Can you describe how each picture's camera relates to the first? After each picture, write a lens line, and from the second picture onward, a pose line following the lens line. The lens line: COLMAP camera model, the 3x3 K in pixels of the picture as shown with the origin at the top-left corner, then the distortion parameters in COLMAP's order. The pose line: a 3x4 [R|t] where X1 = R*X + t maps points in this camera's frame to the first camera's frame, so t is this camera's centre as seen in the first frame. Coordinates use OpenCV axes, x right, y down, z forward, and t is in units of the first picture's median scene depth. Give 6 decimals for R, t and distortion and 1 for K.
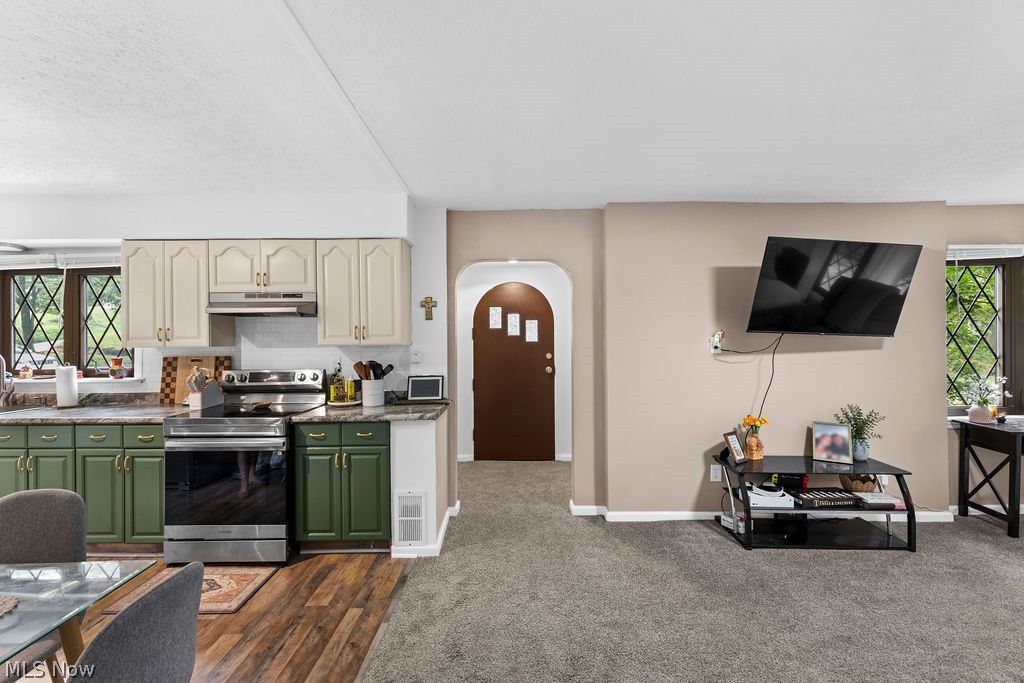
lens RADIAL K [[453.4, 0, 519.4], [0, 453.4, 347.6], [0, 0, 1]] dist [0.006305, 0.000262]
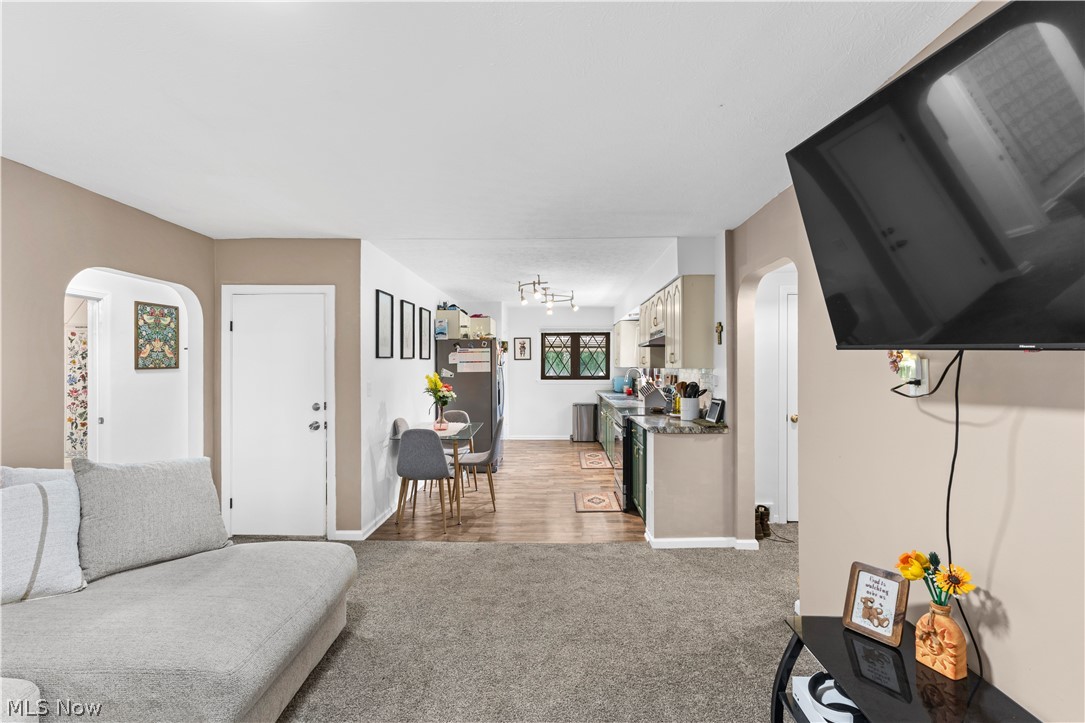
lens RADIAL K [[480.4, 0, 550.4], [0, 480.4, 367.9], [0, 0, 1]] dist [0.006305, 0.000262]
pose [[-0.031212, 0.009732, -0.999465, 0.981042], [0.001529, 0.999952, 0.009689, -0.019535], [0.999512, -0.001225, -0.031226, 0.700245]]
